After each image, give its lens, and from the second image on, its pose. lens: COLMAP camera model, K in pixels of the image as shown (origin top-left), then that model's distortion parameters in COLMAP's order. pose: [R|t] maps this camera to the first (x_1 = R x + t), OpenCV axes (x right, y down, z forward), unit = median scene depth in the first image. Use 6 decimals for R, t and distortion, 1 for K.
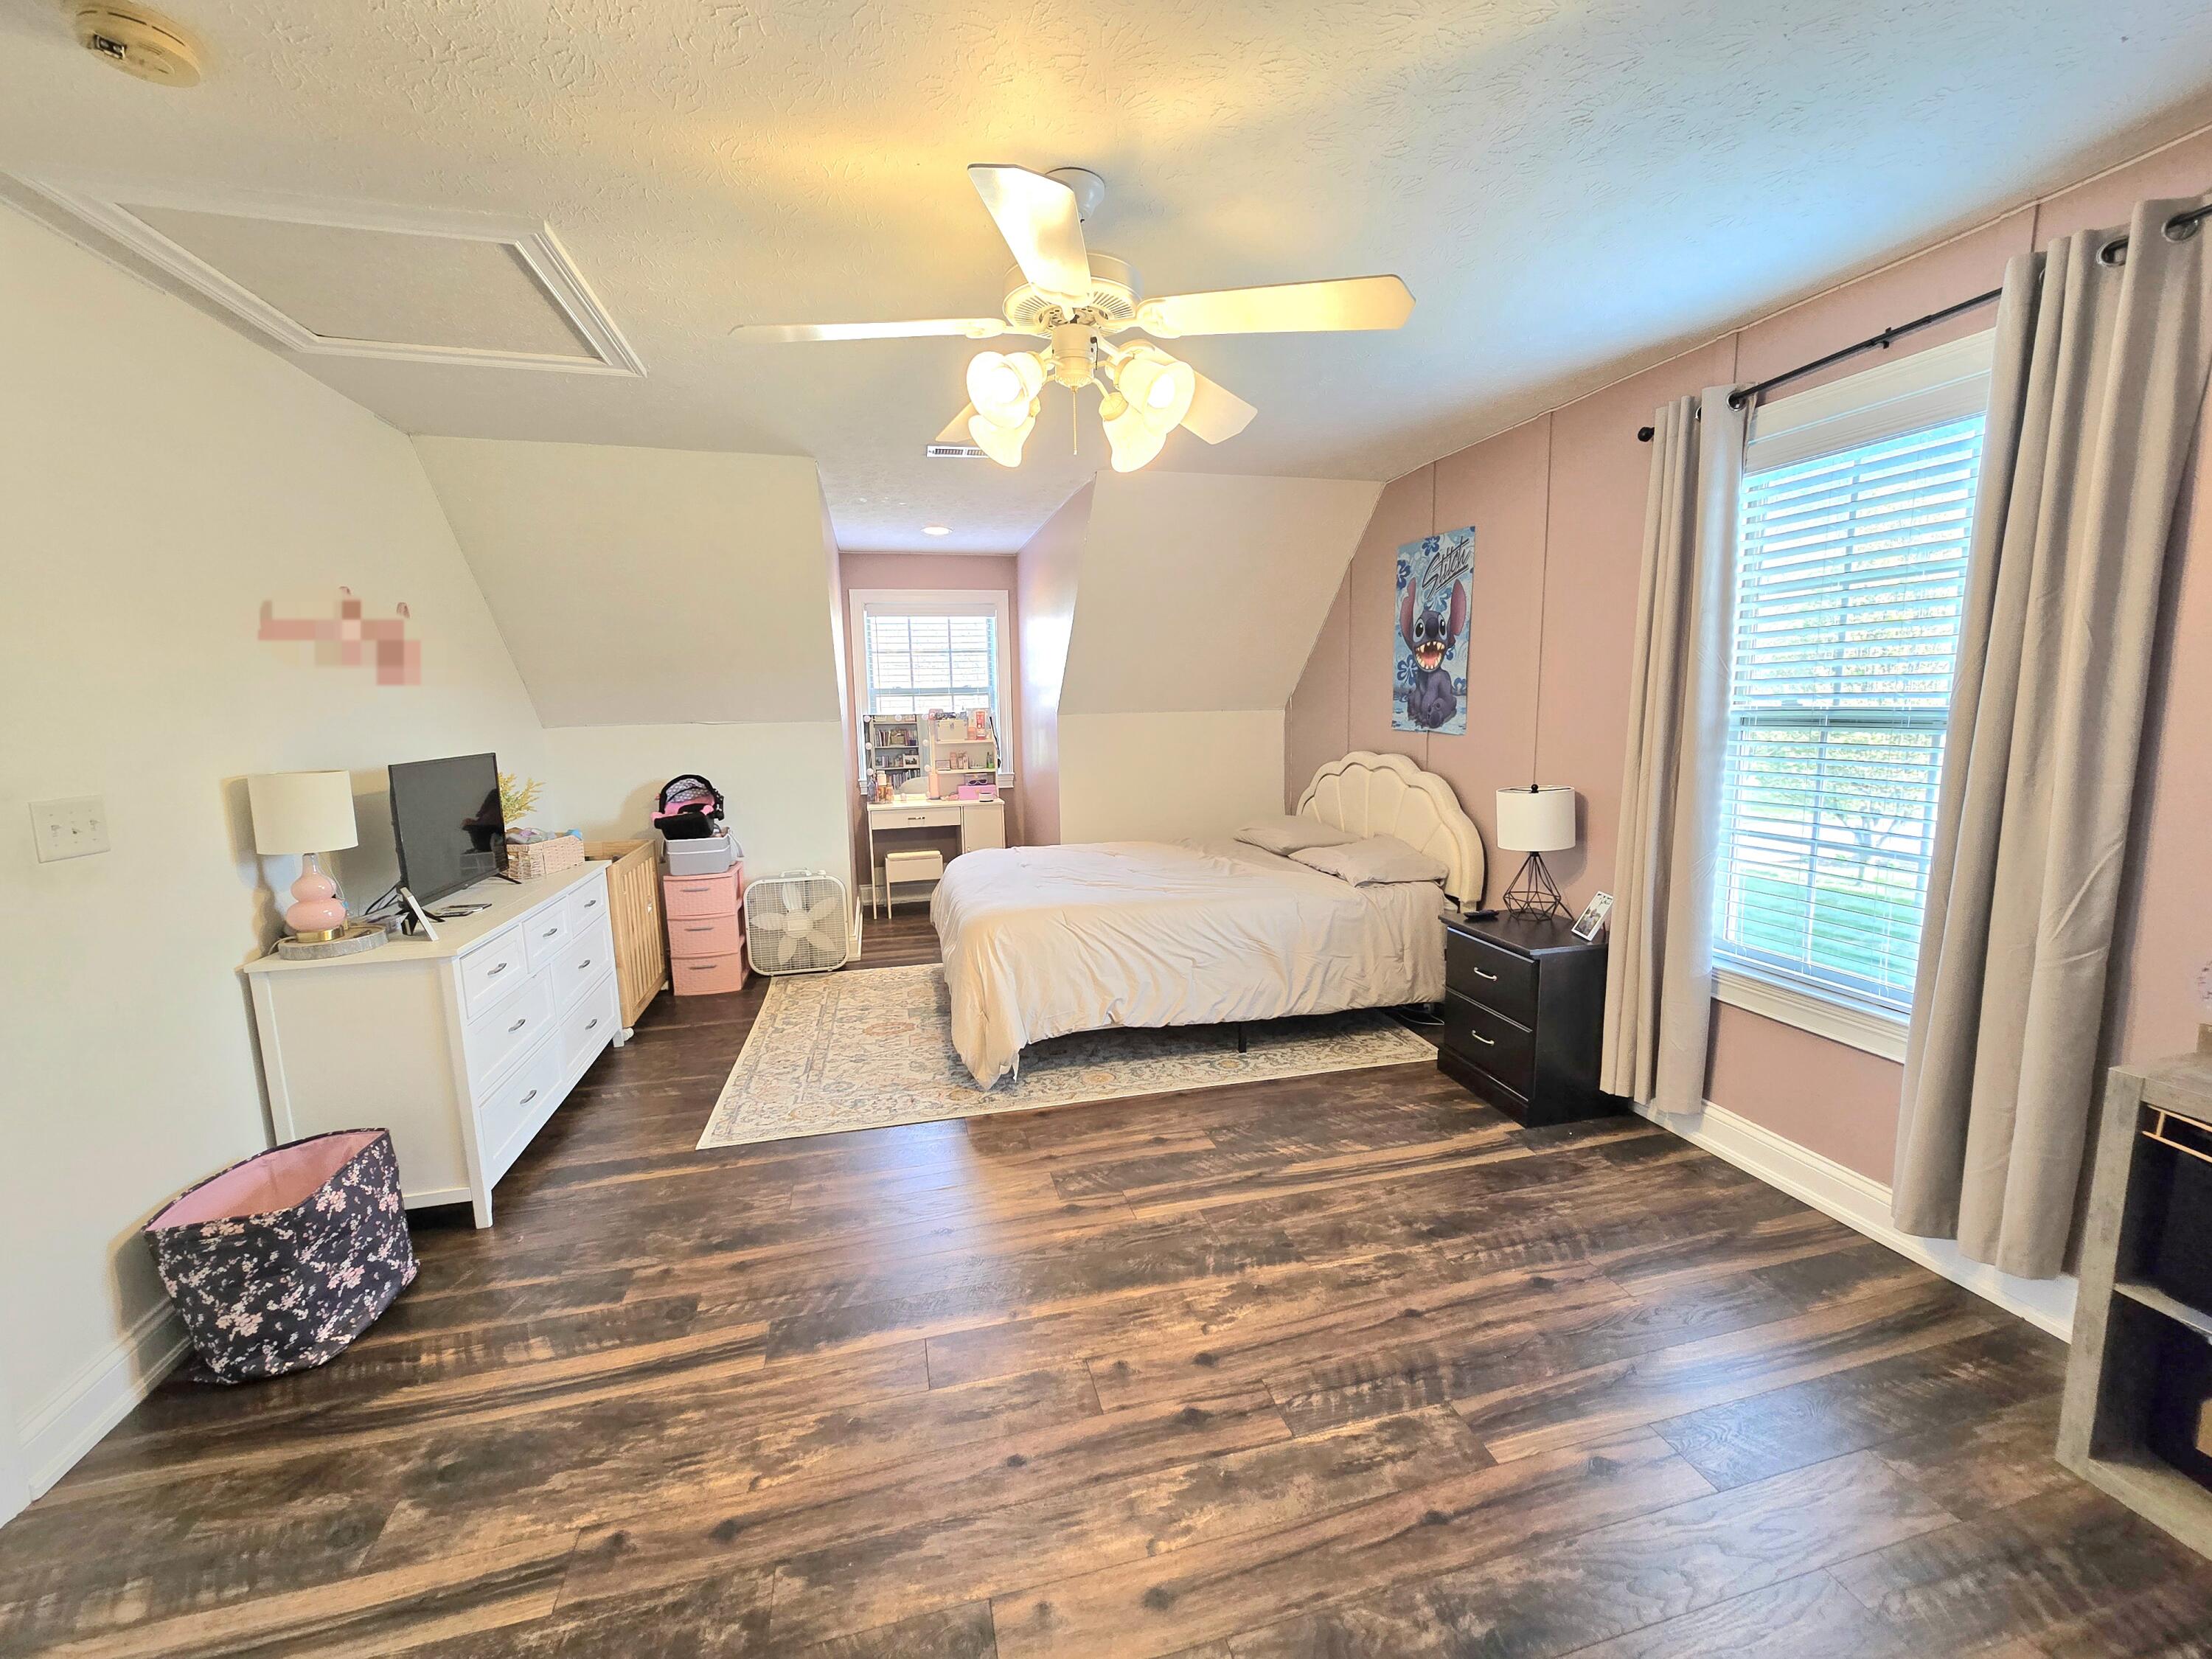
lens RADIAL K [[904.5, 0, 1112.1], [0, 904.5, 826.7], [0, 0, 1]] dist [-0.003316, -0.000771]
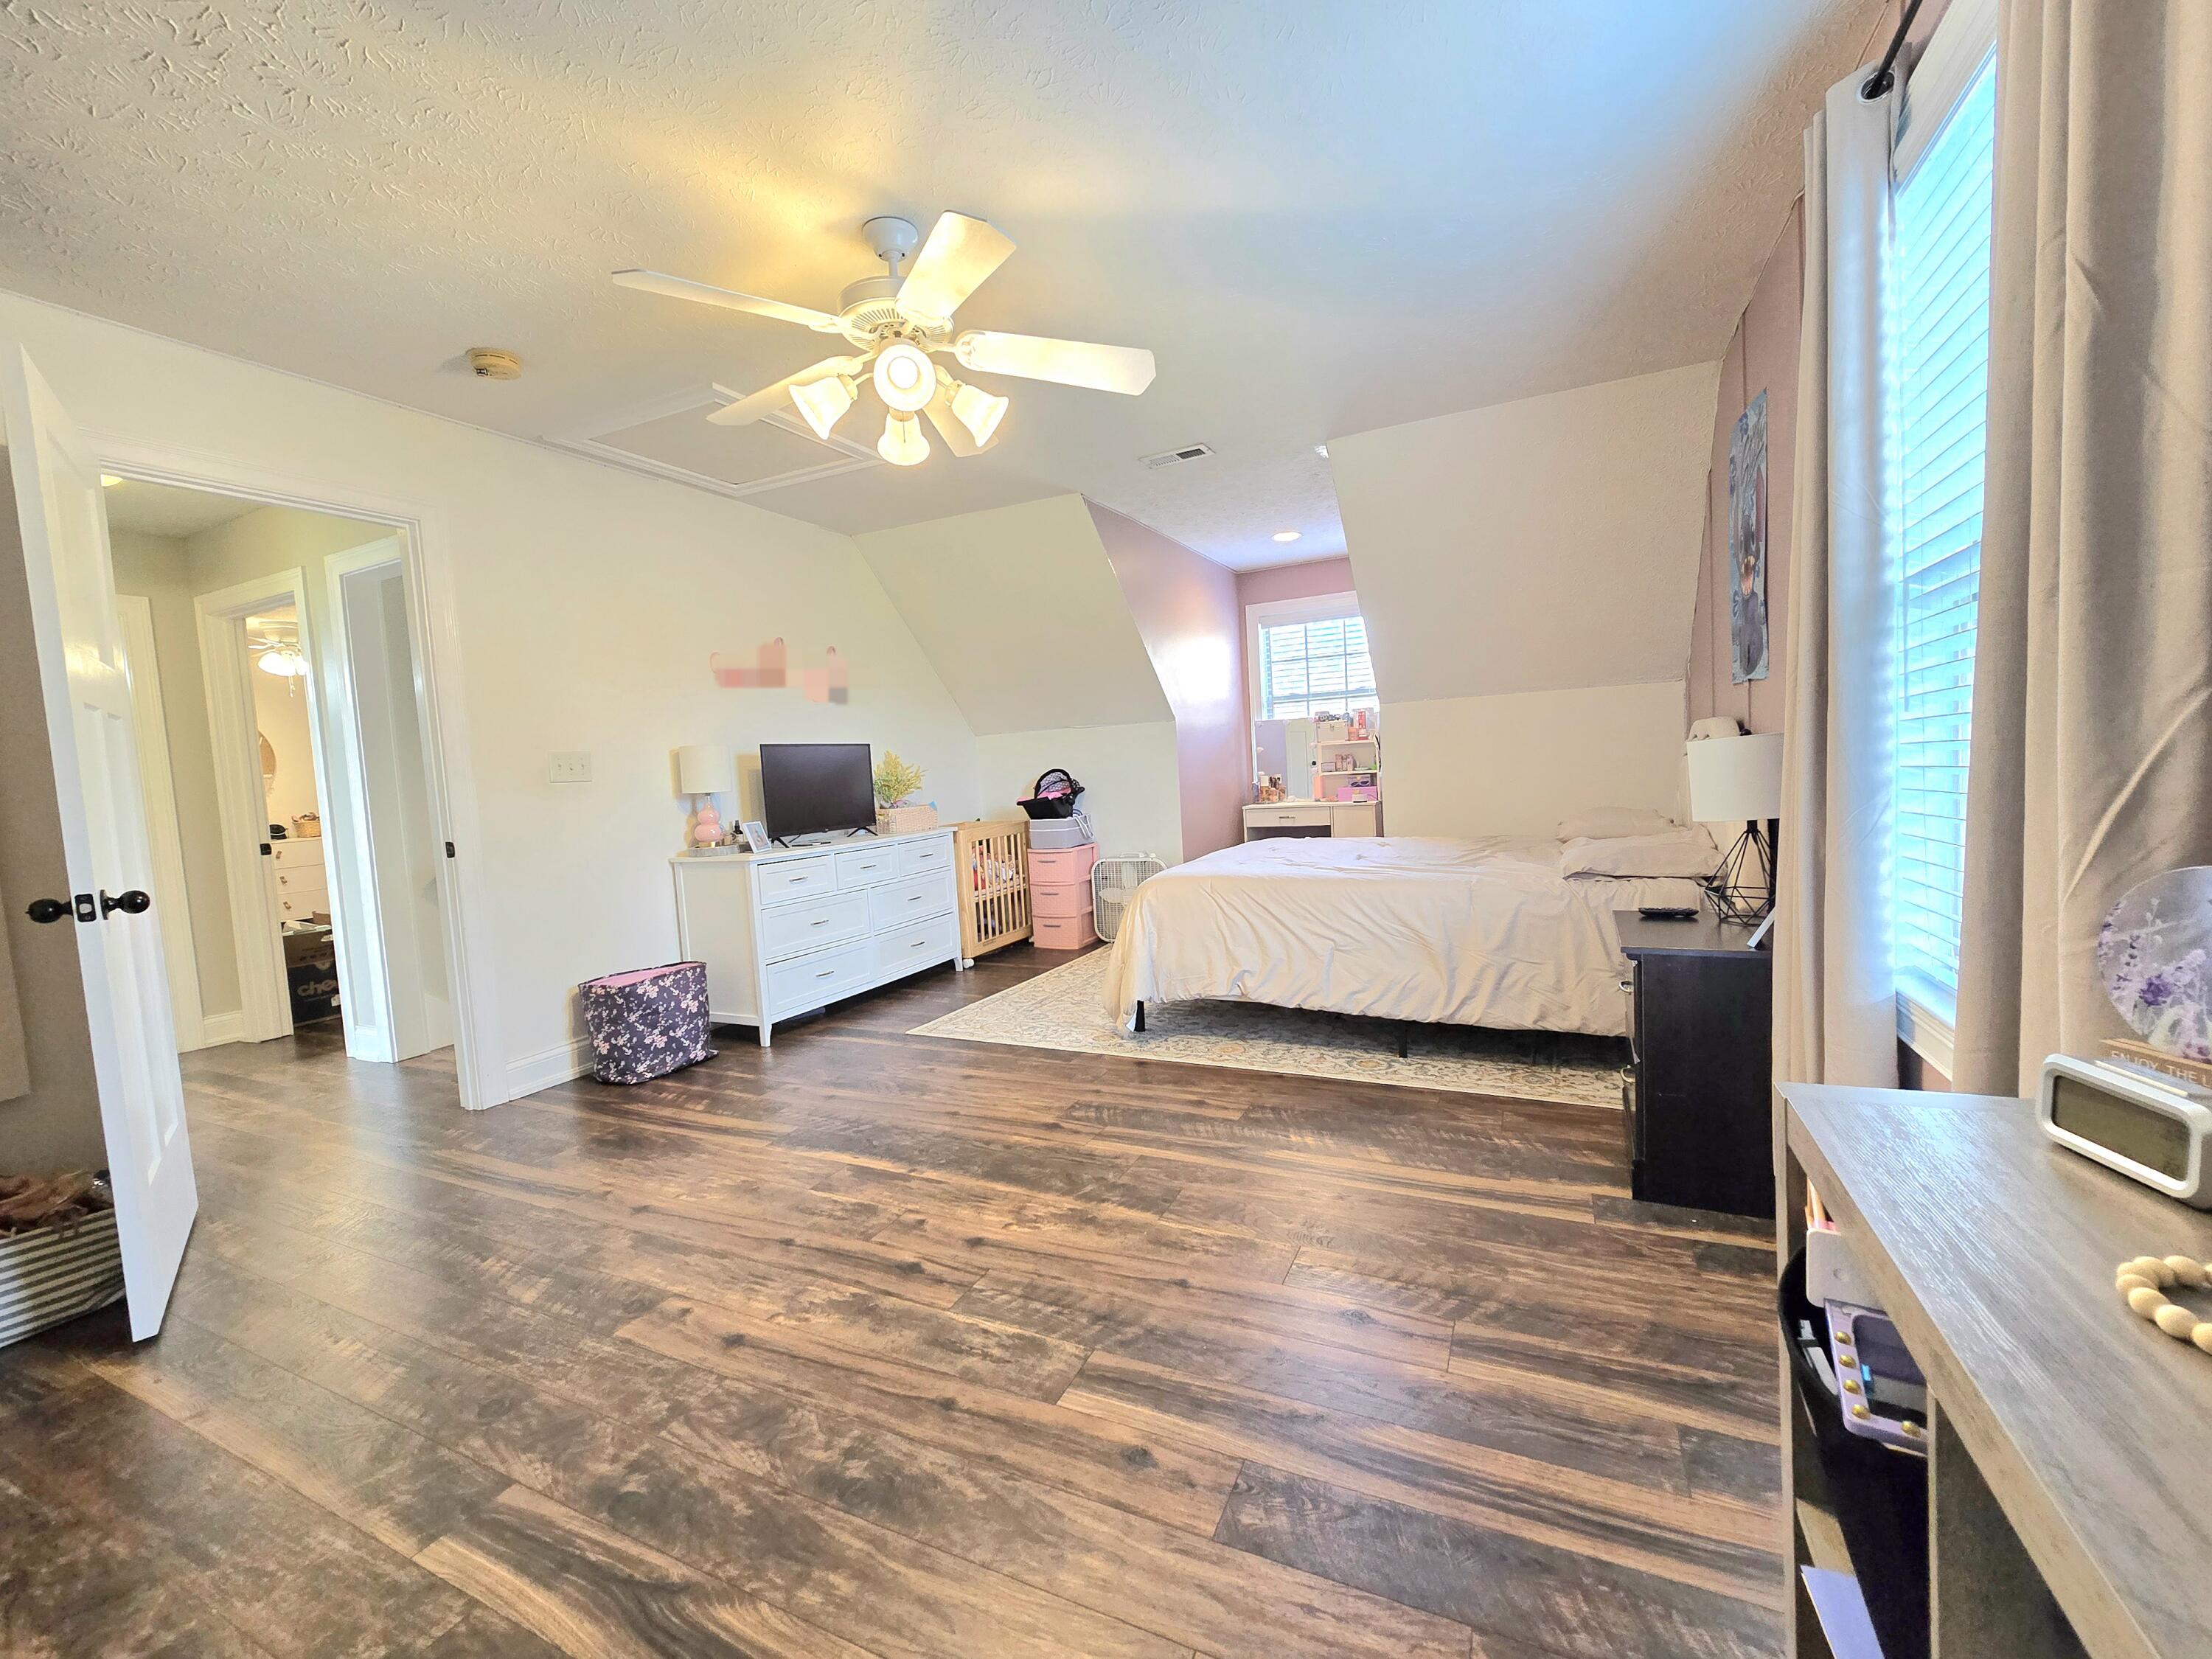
lens RADIAL K [[913.1, 0, 1117.1], [0, 913.1, 825.8], [0, 0, 1]] dist [-0.000552, -0.000489]
pose [[0.761874, 0.017116, -0.647499, 0.623925], [-0.047036, 0.998474, -0.028950, 0.080300], [0.646015, 0.052512, 0.761516, 0.172715]]
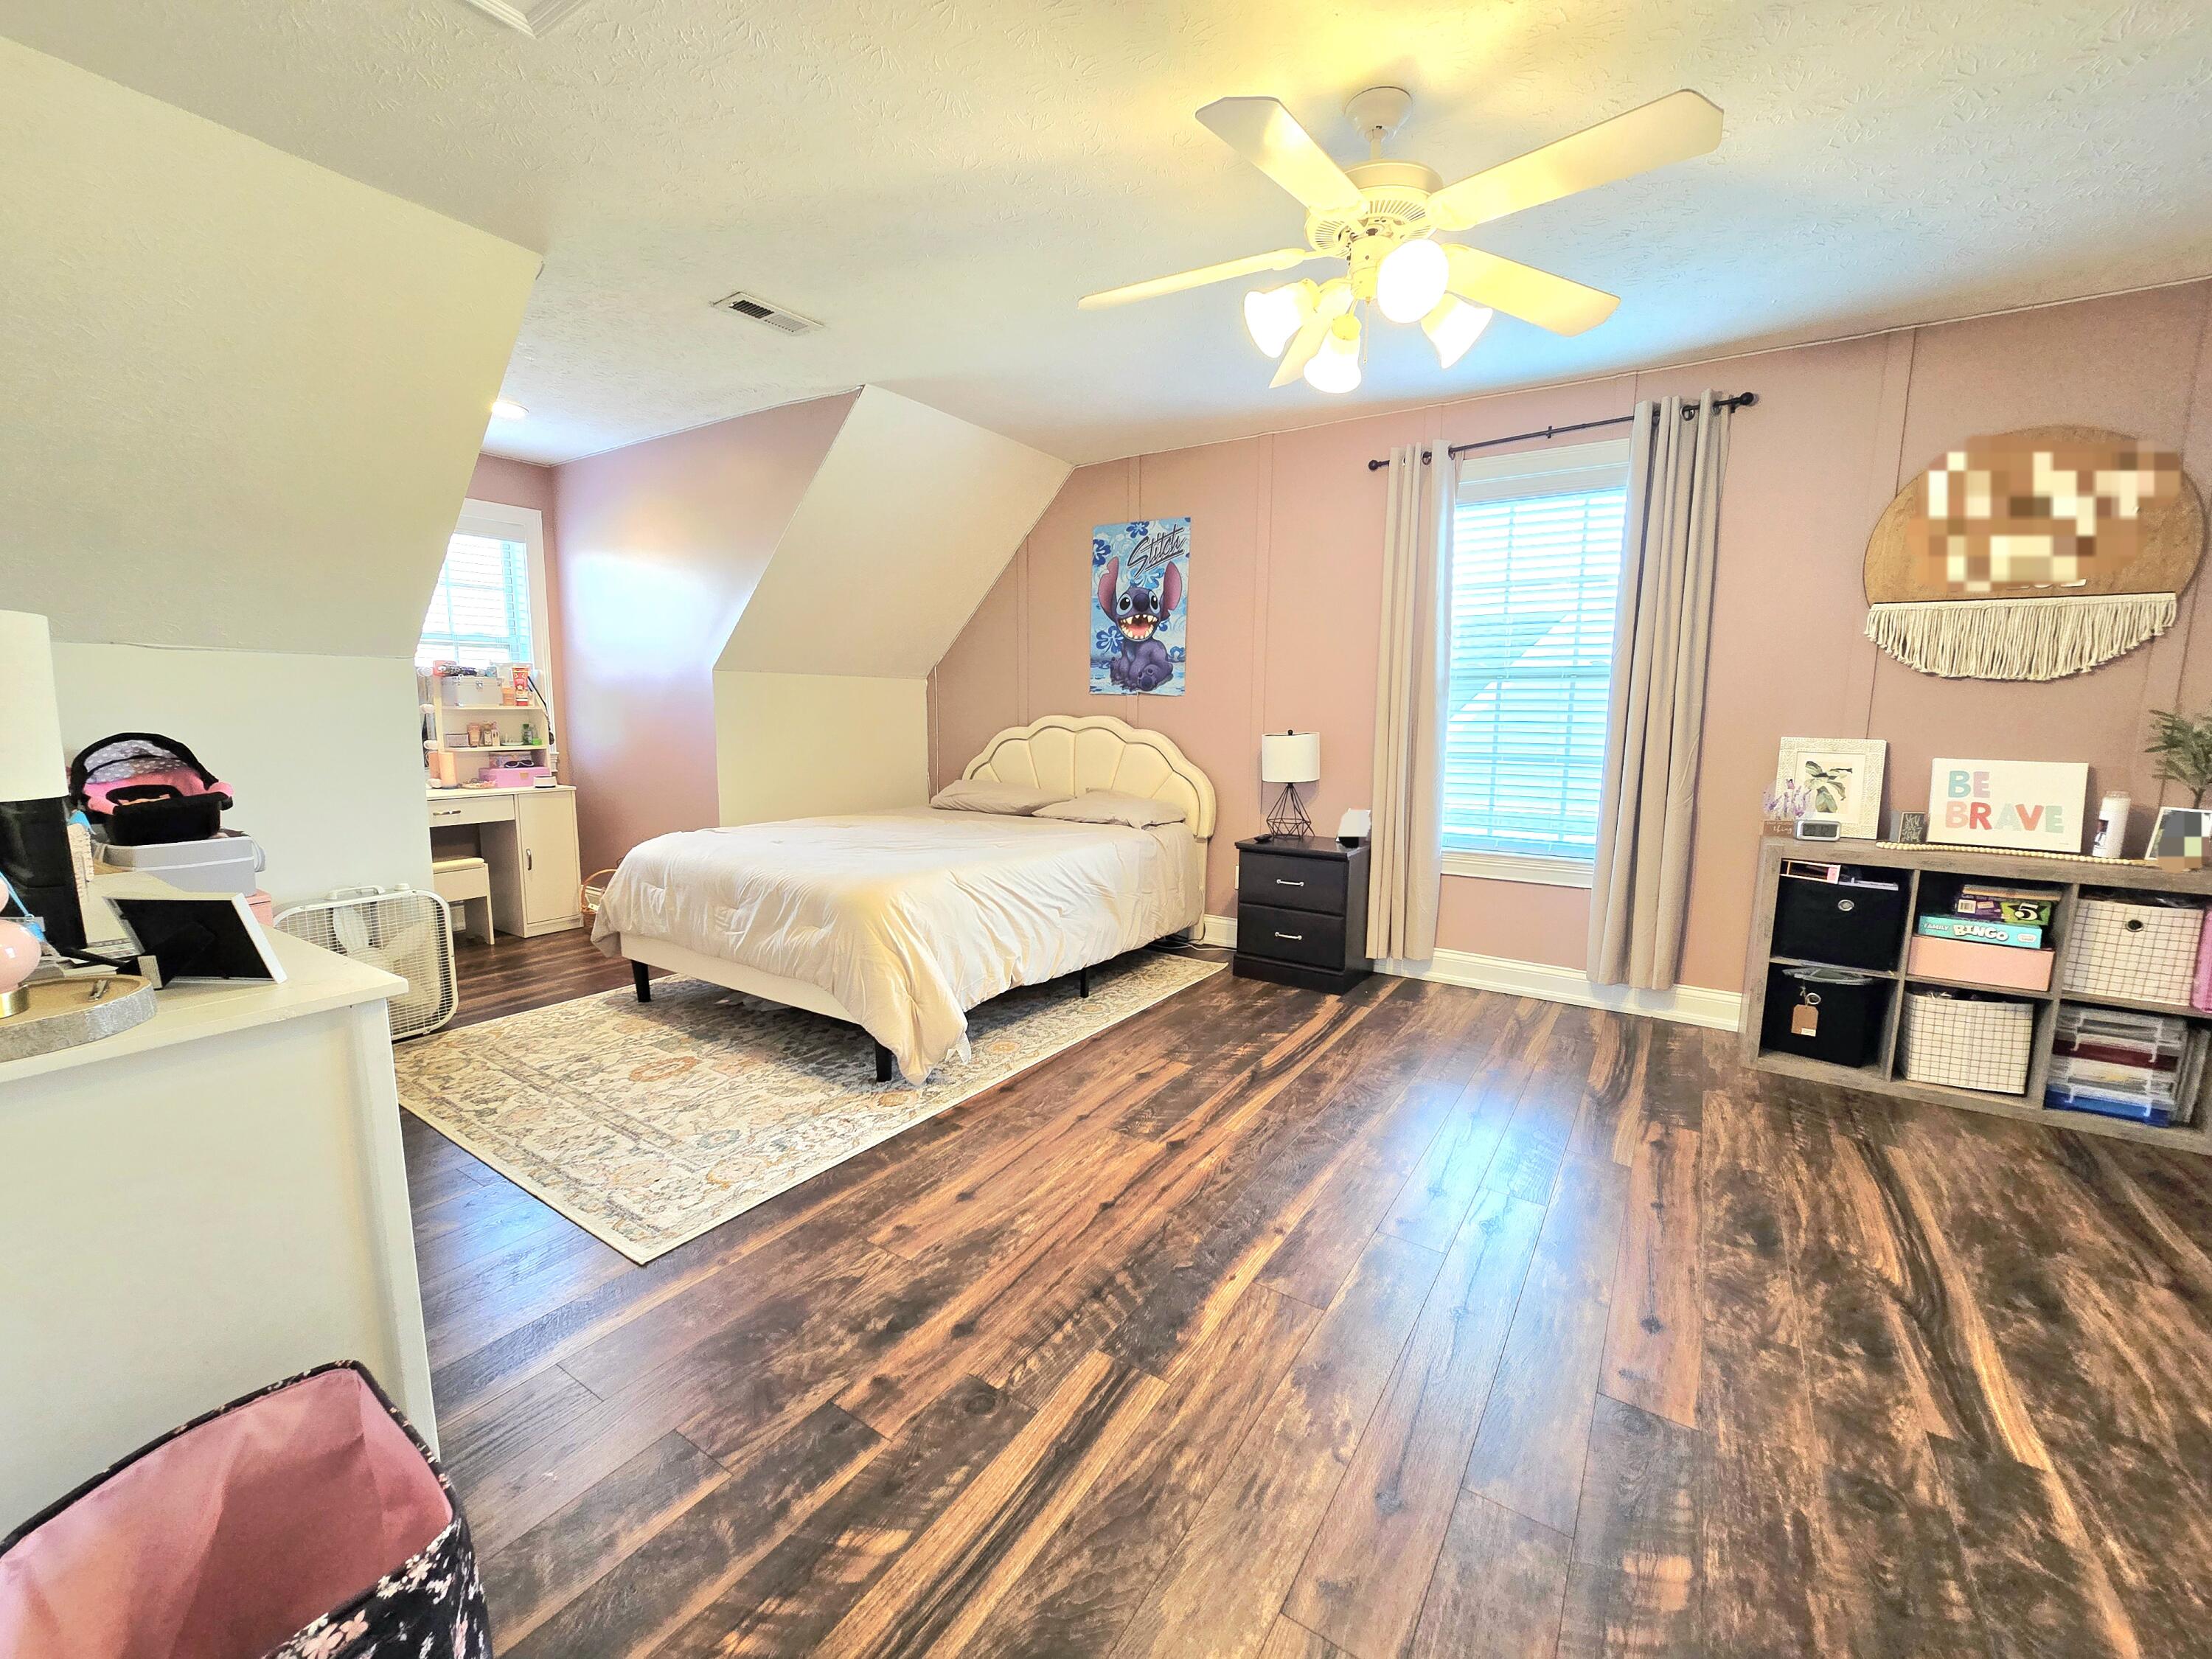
lens RADIAL K [[904.0, 0, 1109.4], [0, 904.0, 821.4], [0, 0, 1]] dist [-0.000851, 0.000537]
pose [[0.738872, -0.058776, 0.671277, -0.629314], [0.071247, 0.997419, 0.008911, 0.056680], [-0.670068, 0.041243, 0.741153, 0.276733]]
